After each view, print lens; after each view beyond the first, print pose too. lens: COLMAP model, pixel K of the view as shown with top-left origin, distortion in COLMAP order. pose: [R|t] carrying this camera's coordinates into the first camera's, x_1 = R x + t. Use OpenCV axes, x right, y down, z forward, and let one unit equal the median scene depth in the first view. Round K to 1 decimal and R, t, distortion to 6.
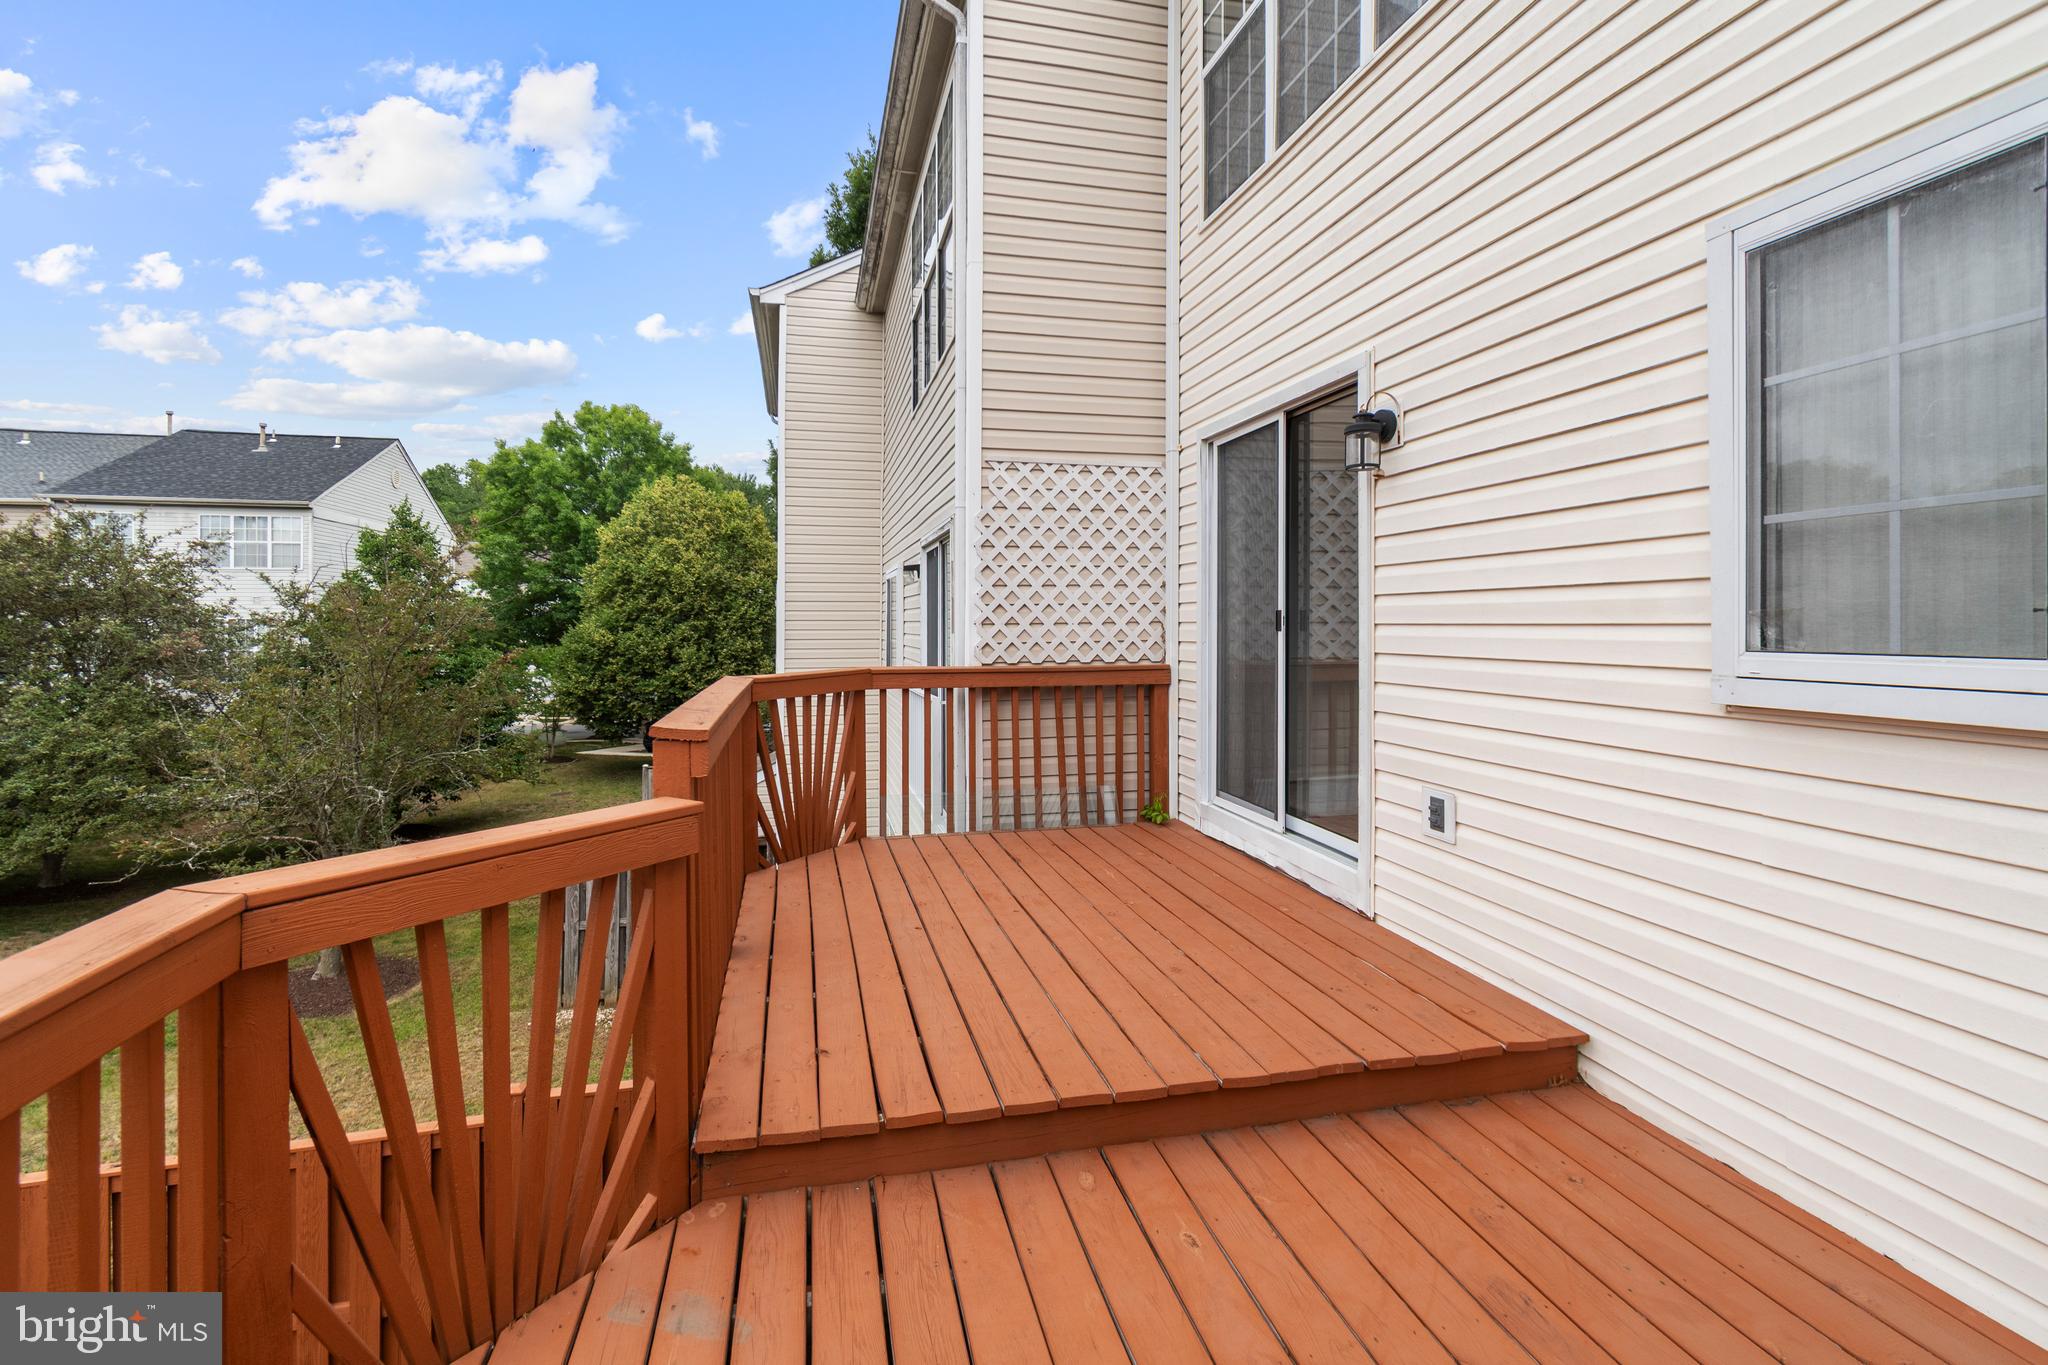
lens RADIAL K [[924.1, 0, 1020.6], [0, 924.1, 625.0], [0, 0, 1]] dist [0.001428, 0.000155]
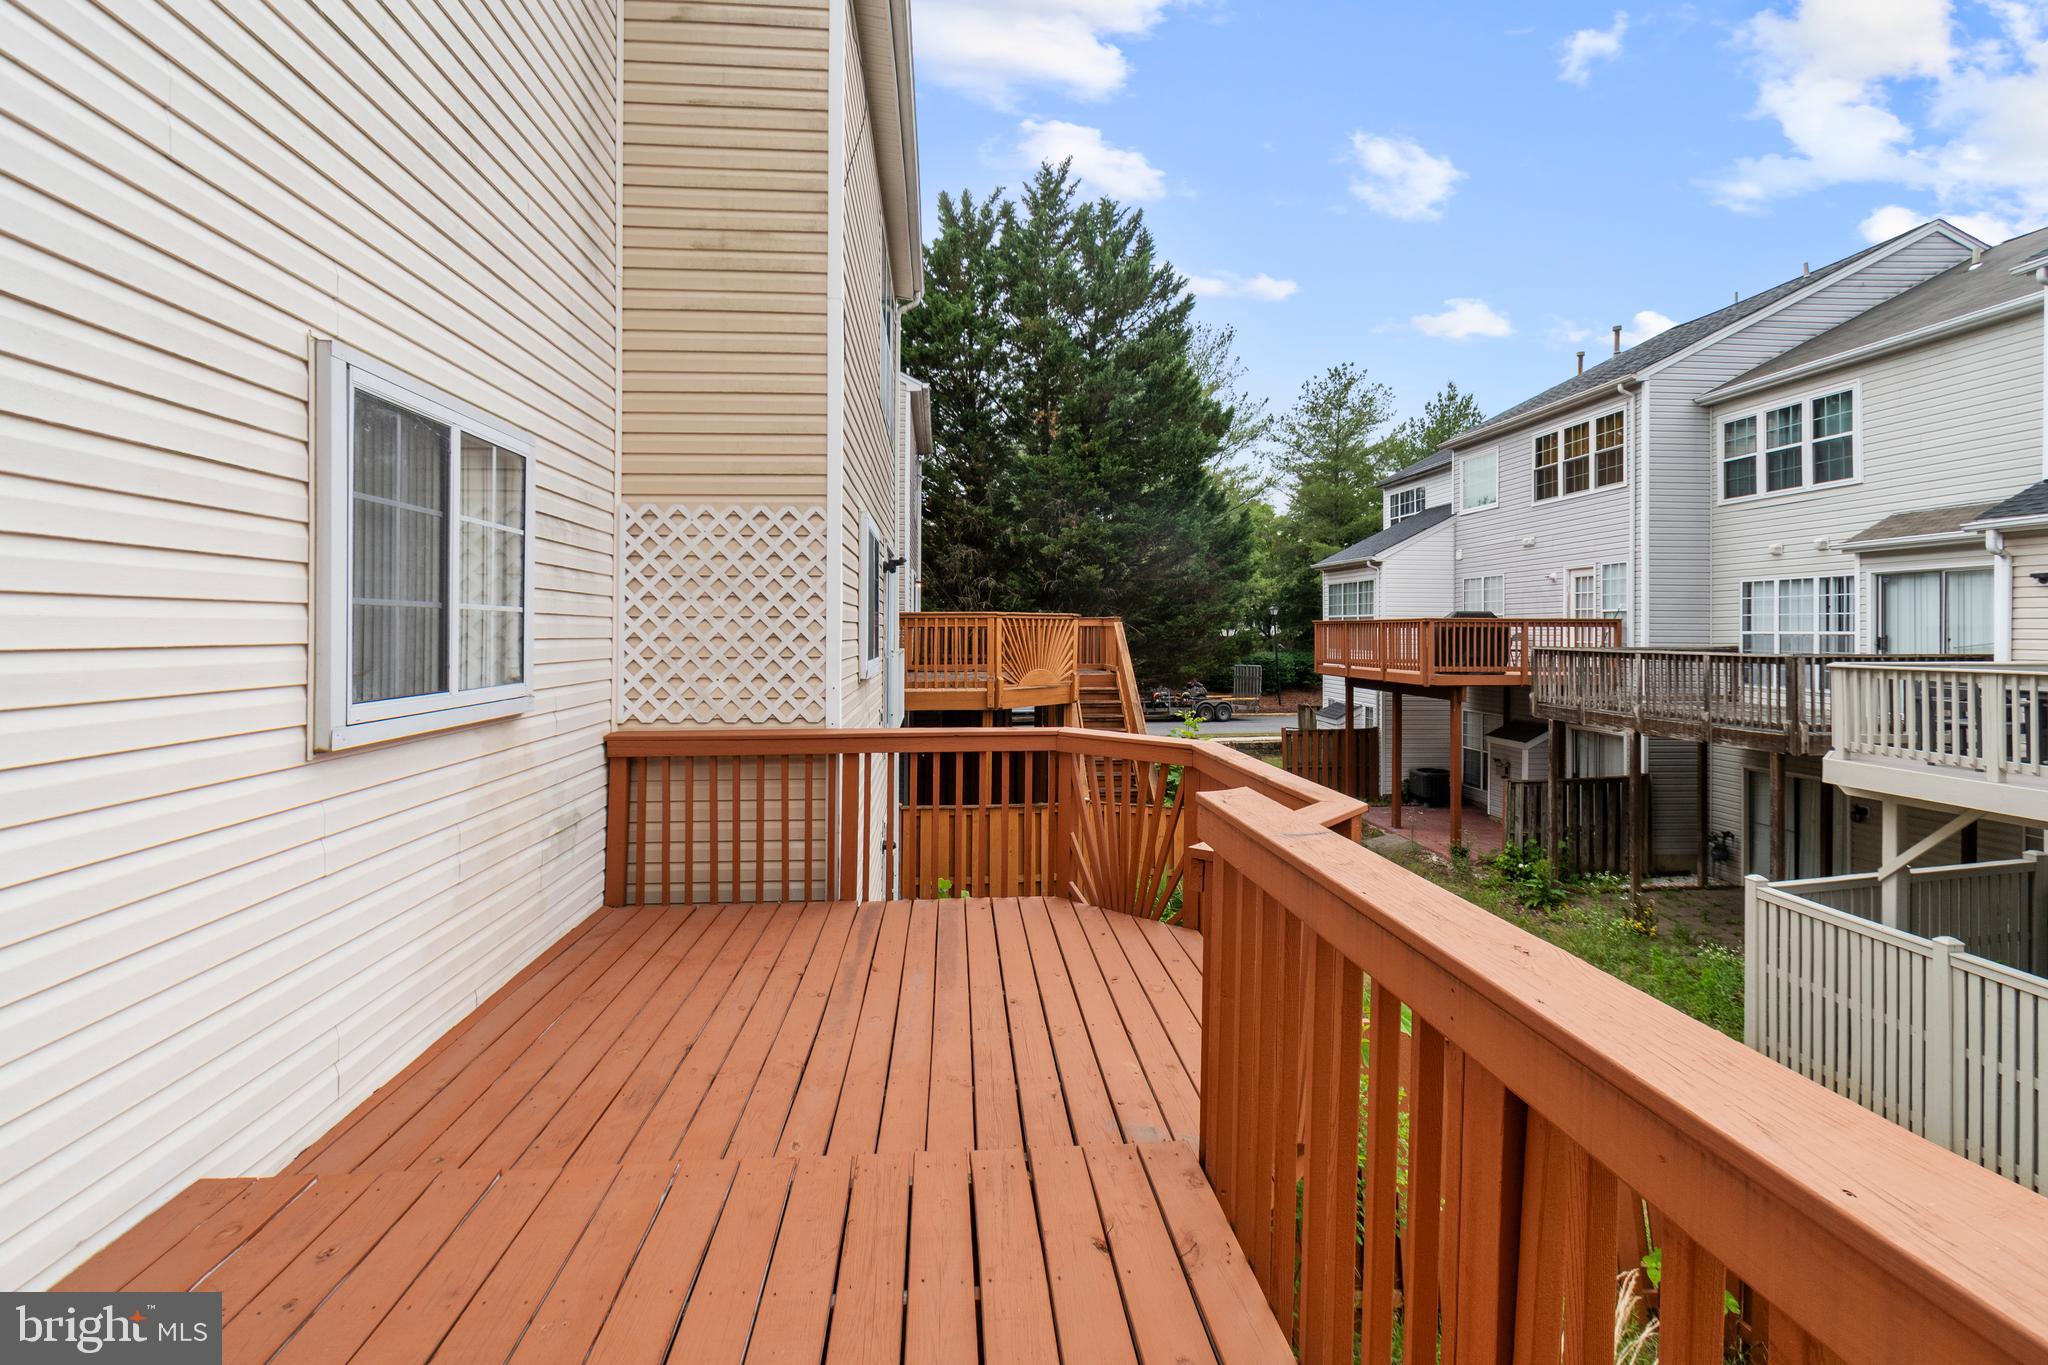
lens RADIAL K [[923.2, 0, 1004.9], [0, 923.2, 635.8], [0, 0, 1]] dist [0.000697, -0.001201]
pose [[-0.986298, -0.001059, 0.164969, -0.043135], [-0.000341, 0.999990, 0.004381, -0.009718], [-0.164972, 0.004265, -0.986289, 0.295158]]
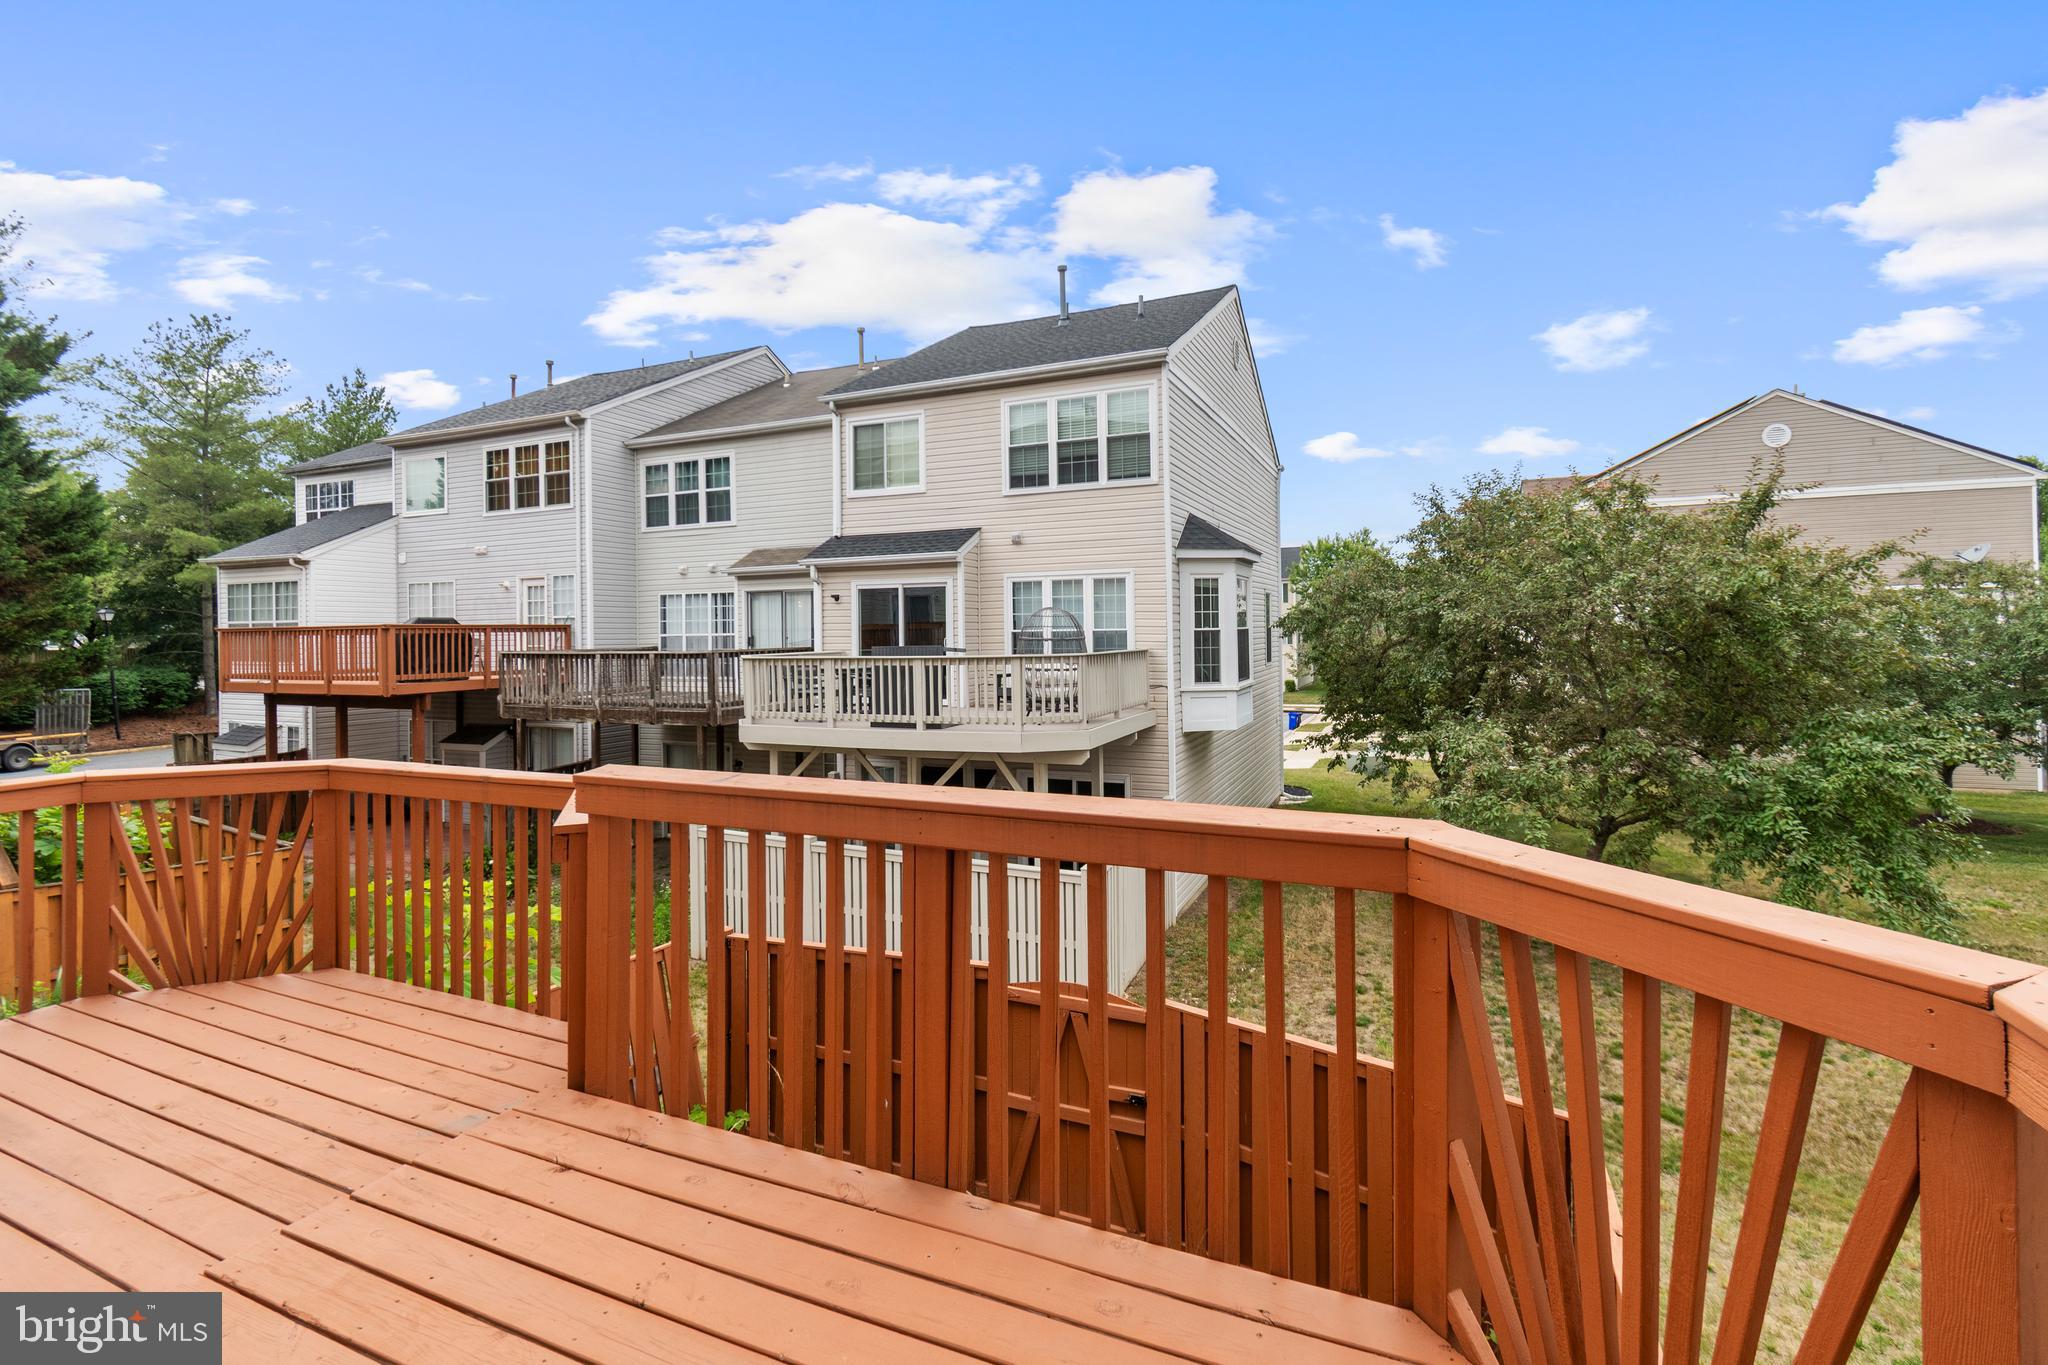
lens RADIAL K [[923.2, 0, 1004.9], [0, 923.2, 635.8], [0, 0, 1]] dist [0.000697, -0.001201]
pose [[-0.613850, 0.014601, -0.789288, 0.036947], [0.015115, 0.999863, 0.006741, -0.009691], [0.789278, -0.007792, -0.613987, 0.314190]]
